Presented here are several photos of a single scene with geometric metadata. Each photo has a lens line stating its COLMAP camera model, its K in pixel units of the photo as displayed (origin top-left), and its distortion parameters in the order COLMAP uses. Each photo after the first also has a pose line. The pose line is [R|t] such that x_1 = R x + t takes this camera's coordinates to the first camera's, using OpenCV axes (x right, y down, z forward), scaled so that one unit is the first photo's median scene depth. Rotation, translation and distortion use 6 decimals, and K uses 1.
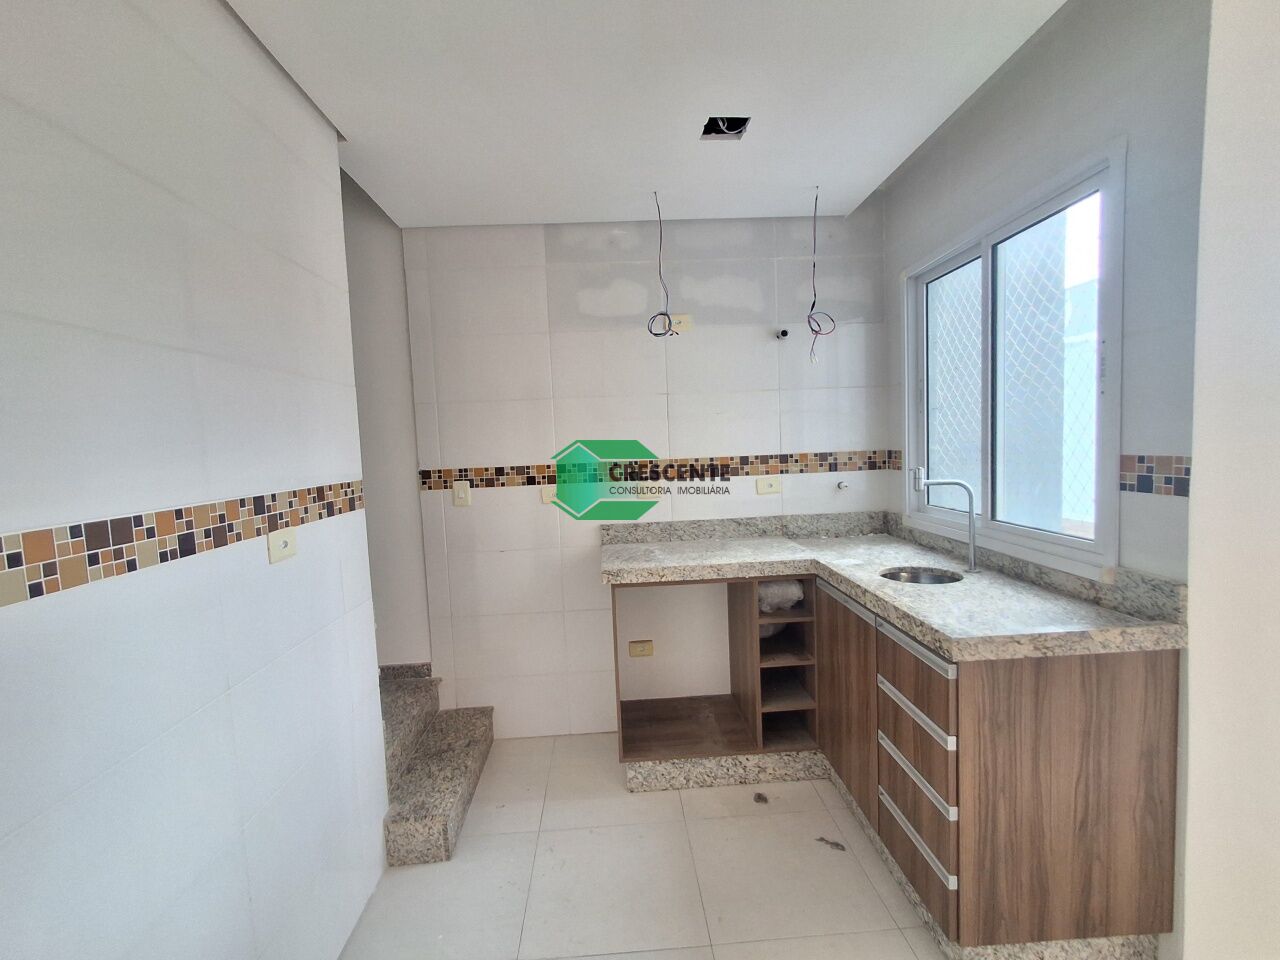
lens RADIAL K [[579.4, 0, 632.4], [0, 579.4, 481.3], [0, 0, 1]] dist [0.002606, 0.001662]
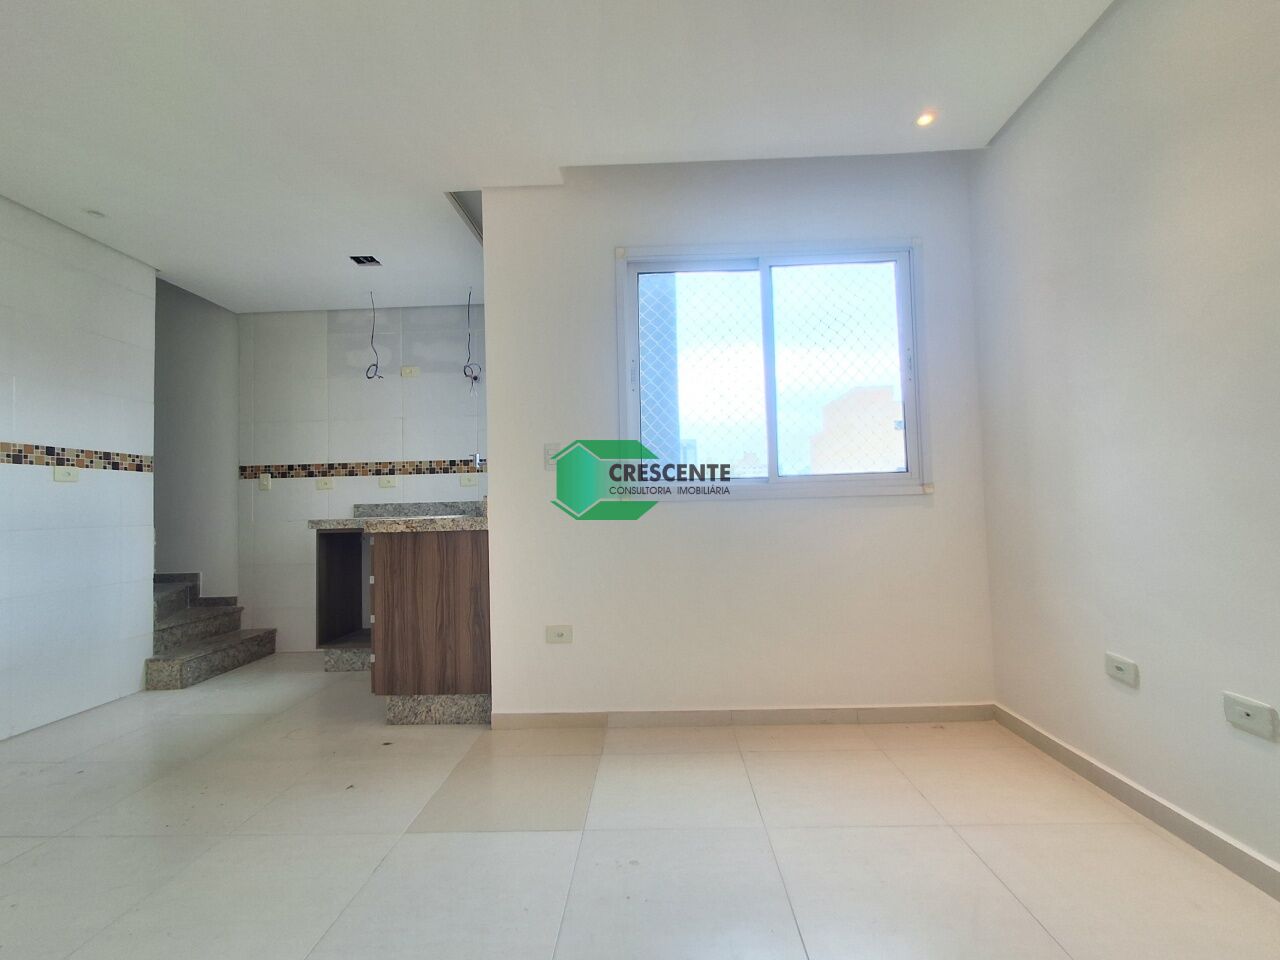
lens RADIAL K [[587.0, 0, 640.0], [0, 587.0, 480.0], [0, 0, 1]] dist [-0.000664, 0.000167]
pose [[0.996610, 0.013000, -0.081234, 0.935900], [-0.021875, 0.993764, -0.109339, 0.189204], [0.079306, 0.110745, 0.990680, -0.511872]]
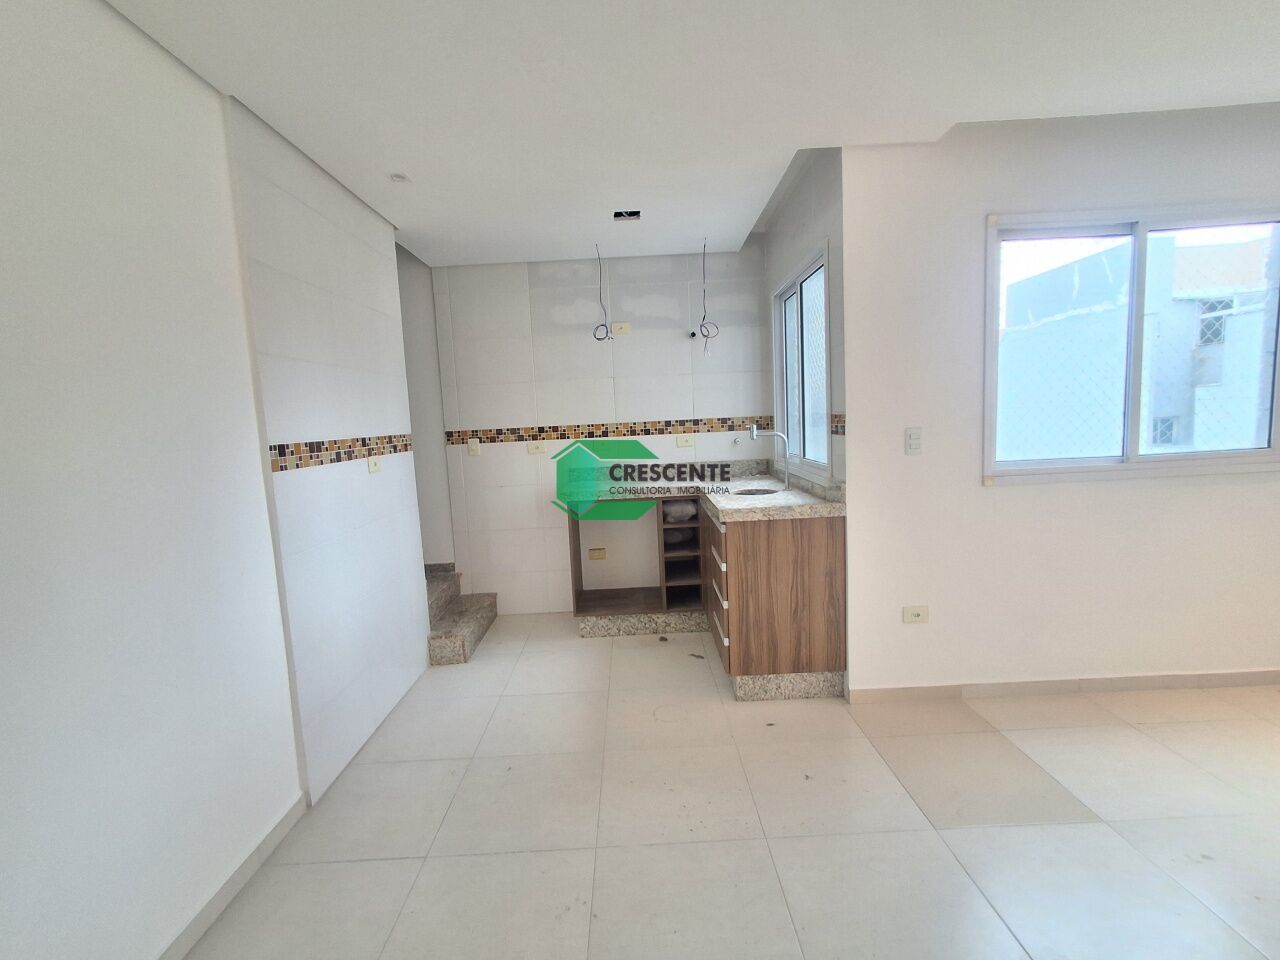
lens RADIAL K [[585.6, 0, 630.5], [0, 585.6, 476.0], [0, 0, 1]] dist [0.001319, 0.000411]
pose [[0.998819, -0.001471, -0.048572, 0.202768], [0.003064, 0.999459, 0.032745, 0.054739], [0.048497, -0.032855, 0.998283, -0.541482]]
